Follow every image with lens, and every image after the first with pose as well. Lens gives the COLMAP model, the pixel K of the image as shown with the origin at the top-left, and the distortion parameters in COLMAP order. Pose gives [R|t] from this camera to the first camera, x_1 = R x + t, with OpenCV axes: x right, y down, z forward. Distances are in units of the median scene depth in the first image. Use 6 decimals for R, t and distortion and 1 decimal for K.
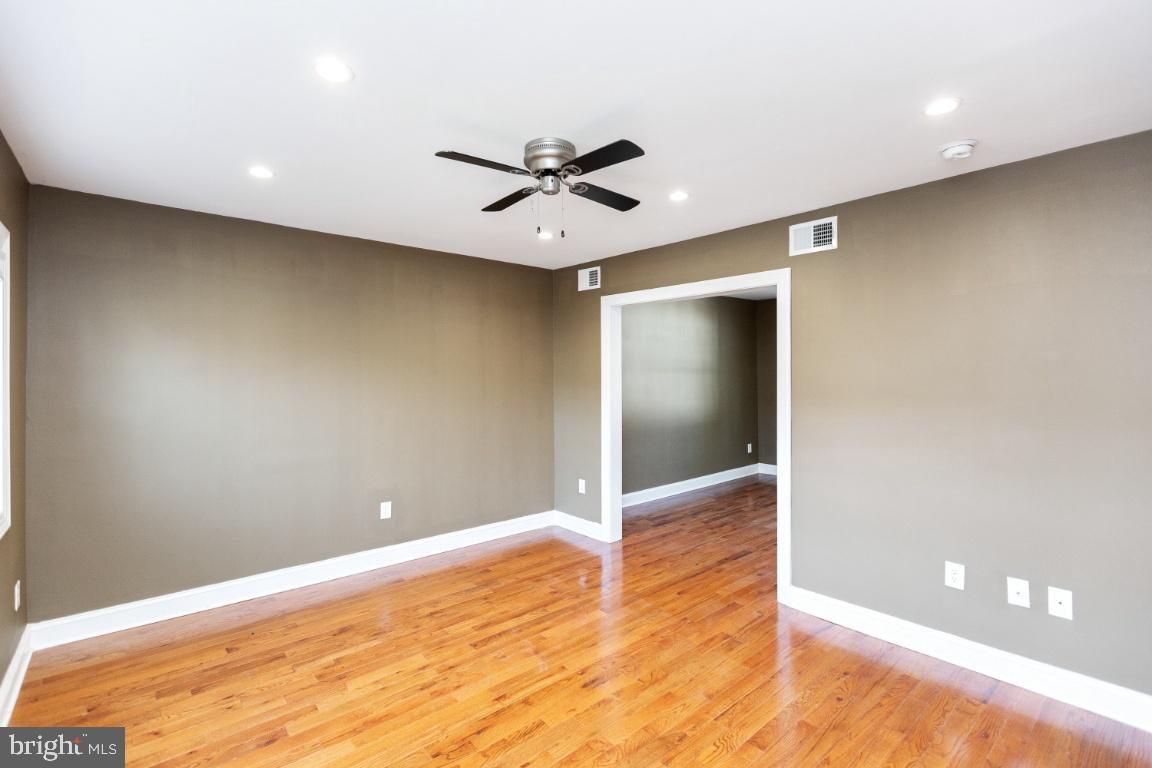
lens RADIAL K [[516.5, 0, 584.6], [0, 516.5, 380.9], [0, 0, 1]] dist [0.004924, -0.000552]
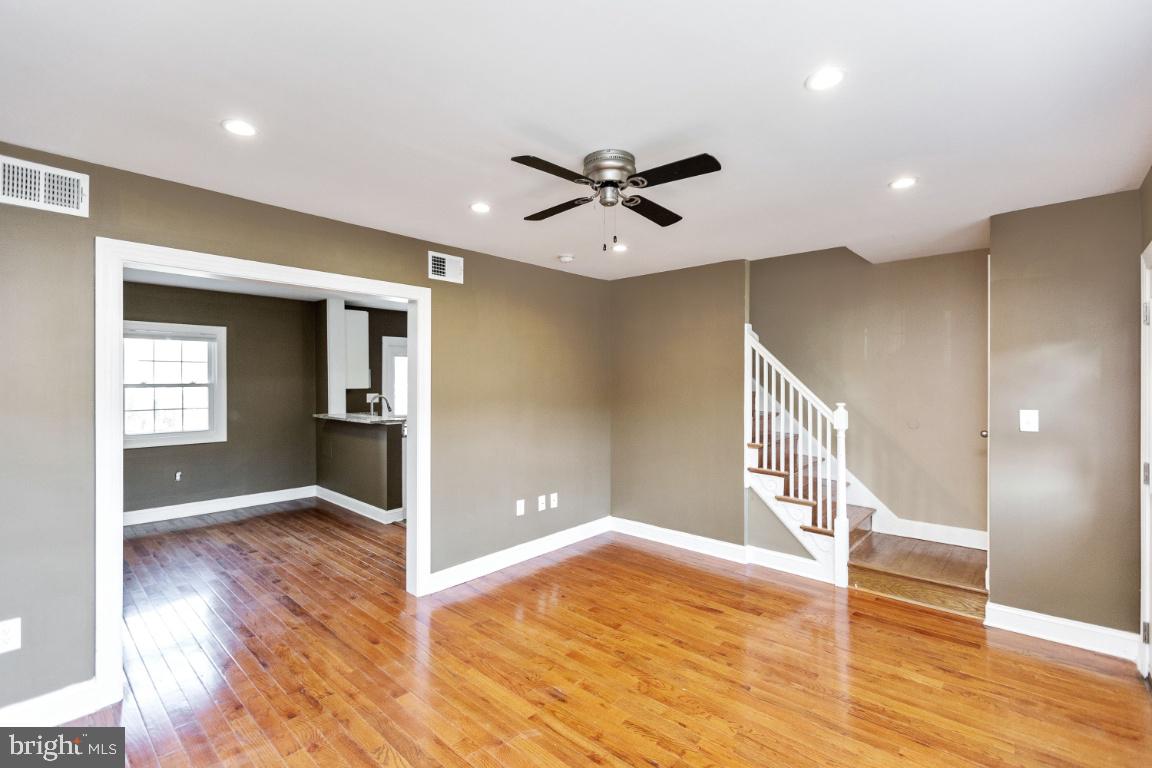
lens RADIAL K [[516.5, 0, 570.6], [0, 516.5, 380.5], [0, 0, 1]] dist [0.004924, -0.000552]
pose [[-0.100128, 0.003368, 0.994969, -0.865544], [0.017055, 0.999853, -0.001669, -0.014073], [-0.994828, 0.016802, -0.100171, 0.948538]]
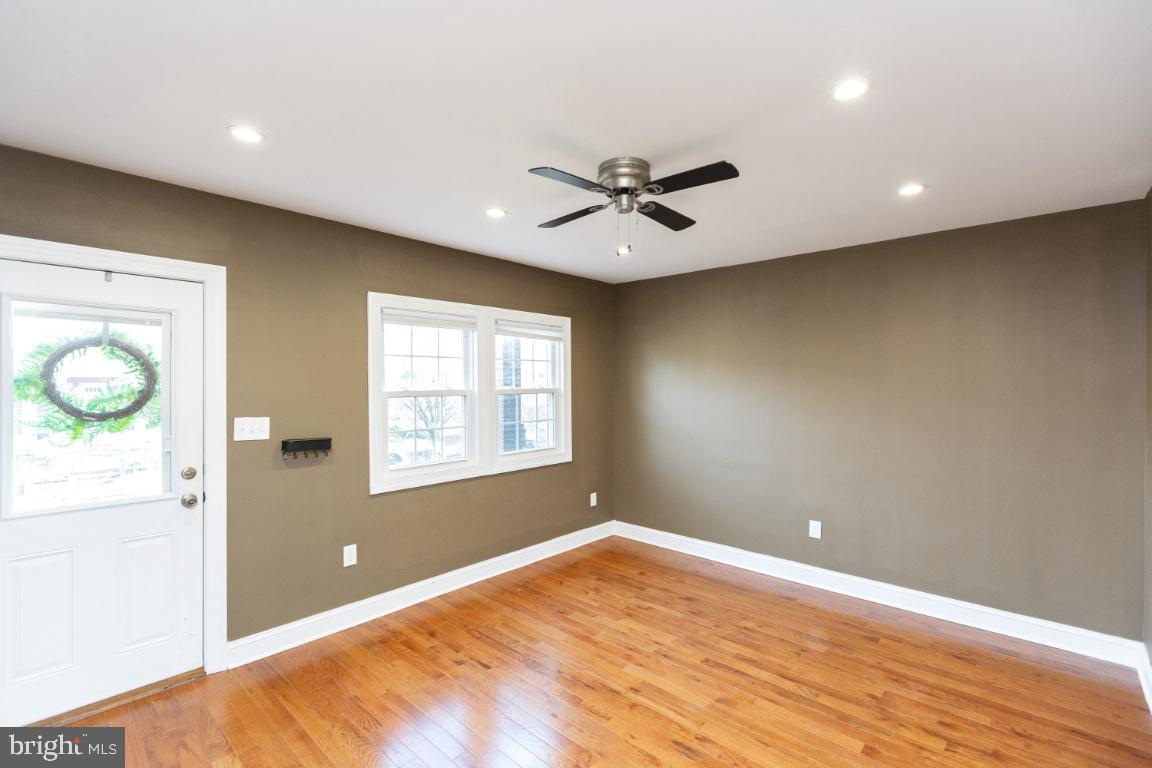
lens RADIAL K [[516.5, 0, 573.8], [0, 516.5, 389.3], [0, 0, 1]] dist [0.004924, -0.000552]
pose [[0.104038, 0.009617, -0.994527, 0.756366], [-0.016085, 0.999839, 0.007985, -0.016335], [0.994443, 0.015166, 0.104176, 0.639760]]
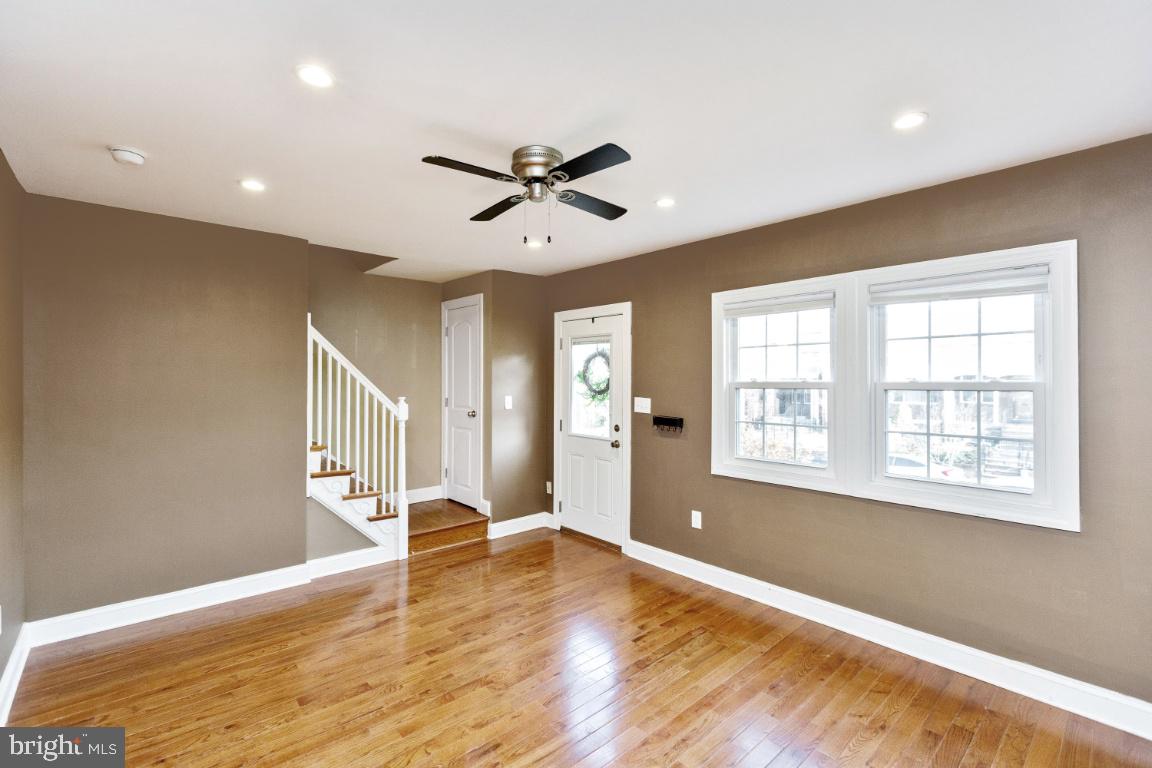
lens RADIAL K [[516.5, 0, 572.9], [0, 516.5, 377.2], [0, 0, 1]] dist [0.004924, -0.000552]
pose [[-0.999958, 0.000361, 0.009119, -0.117350], [0.000508, 0.999869, 0.016199, -0.027939], [-0.009112, 0.016203, -0.999827, 1.627492]]
